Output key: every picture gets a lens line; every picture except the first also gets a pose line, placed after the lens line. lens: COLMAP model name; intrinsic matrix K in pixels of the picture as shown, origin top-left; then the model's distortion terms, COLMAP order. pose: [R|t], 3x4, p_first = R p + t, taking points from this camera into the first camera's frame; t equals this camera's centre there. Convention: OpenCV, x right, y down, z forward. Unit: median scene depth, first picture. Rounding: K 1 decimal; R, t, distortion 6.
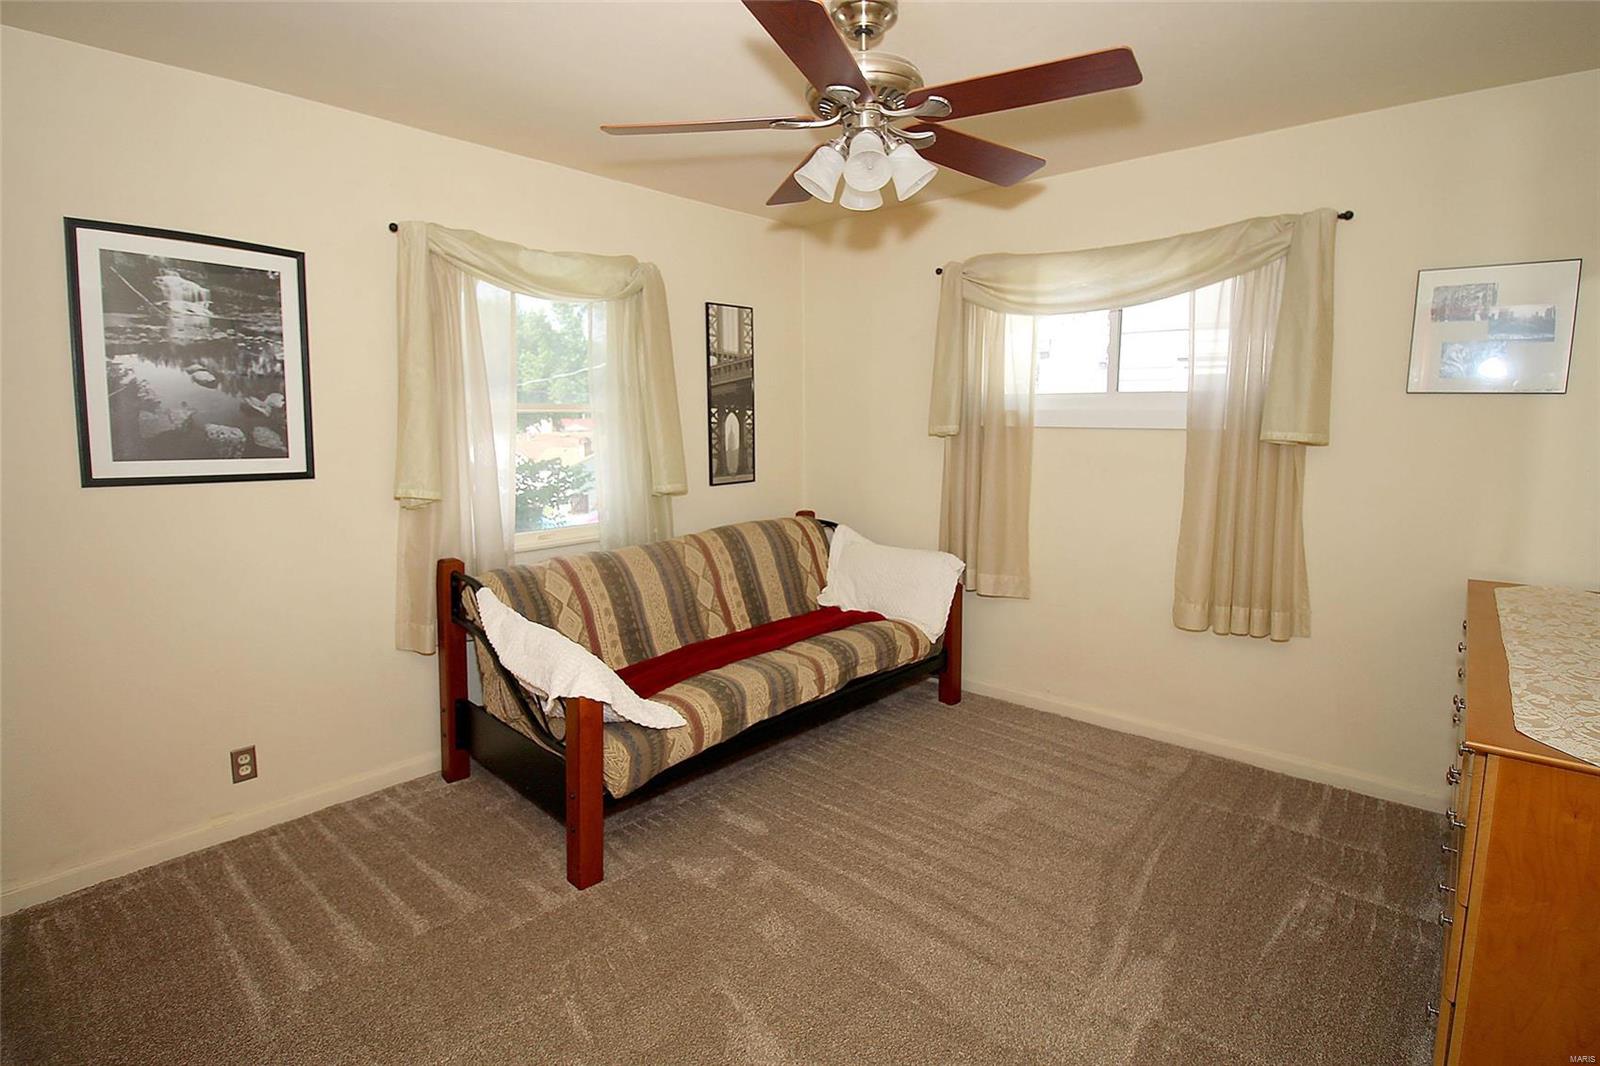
lens RADIAL K [[767.0, 0, 807.3], [0, 767.0, 505.0], [0, 0, 1]] dist [0.001973, -0.010468]
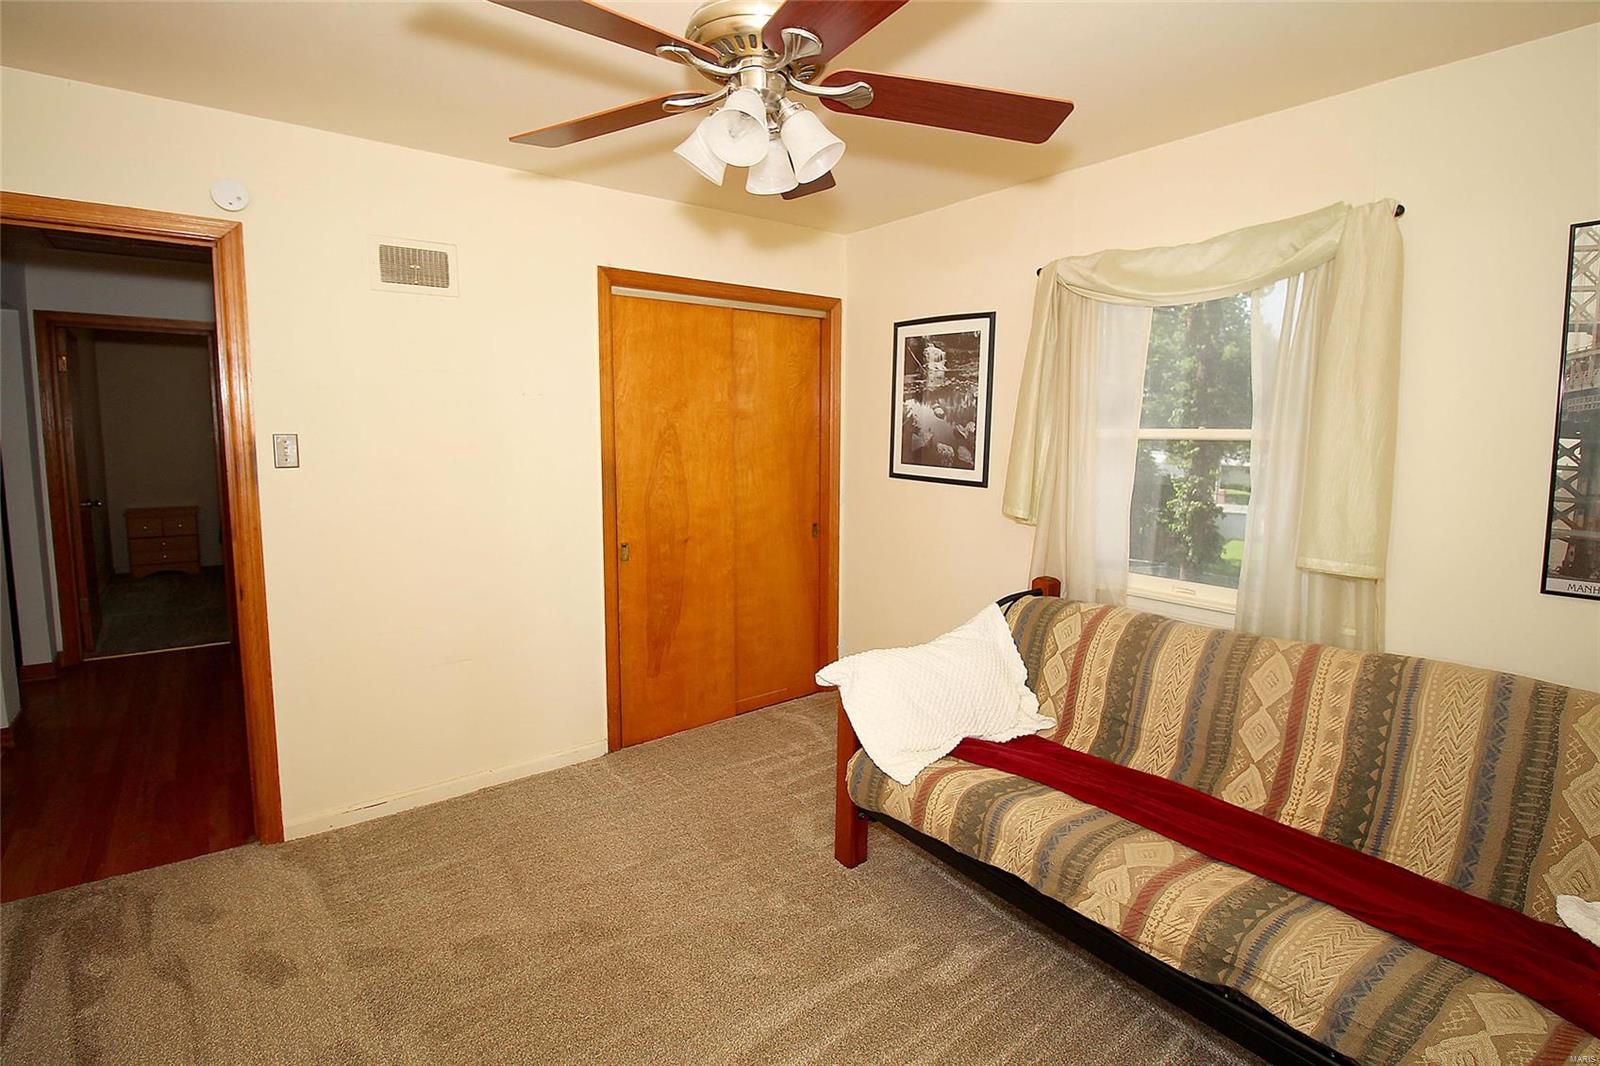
lens RADIAL K [[767.0, 0, 807.3], [0, 767.0, 505.0], [0, 0, 1]] dist [0.001973, -0.010468]
pose [[-0.172908, 0.100548, -0.979792, 0.689510], [-0.122799, 0.984813, 0.122735, -0.131507], [0.977253, 0.141539, -0.157935, 0.948459]]
